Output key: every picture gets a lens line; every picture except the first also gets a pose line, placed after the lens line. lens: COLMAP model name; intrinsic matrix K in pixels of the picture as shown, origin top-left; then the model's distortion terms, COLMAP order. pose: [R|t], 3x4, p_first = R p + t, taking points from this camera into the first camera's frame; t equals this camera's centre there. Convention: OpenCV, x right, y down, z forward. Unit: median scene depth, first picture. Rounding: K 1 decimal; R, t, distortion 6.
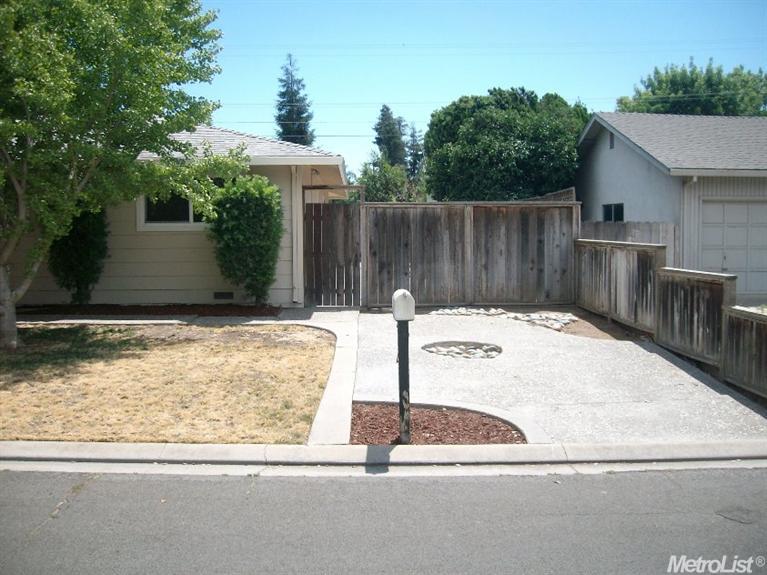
lens RADIAL K [[768.8, 0, 383.5], [0, 768.8, 287.5], [0, 0, 1]] dist [-0.134638, 0.009337]
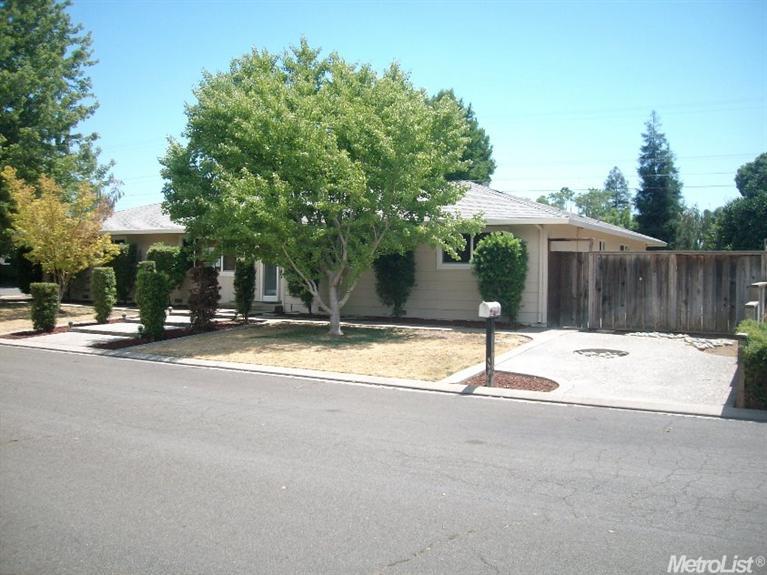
lens RADIAL K [[768.8, 0, 383.5], [0, 768.8, 287.5], [0, 0, 1]] dist [-0.134638, 0.009337]
pose [[0.856357, 0.026750, -0.515691, 0.347210], [-0.055801, 0.997603, -0.040916, 0.027437], [0.513361, 0.063815, 0.855797, -0.317101]]
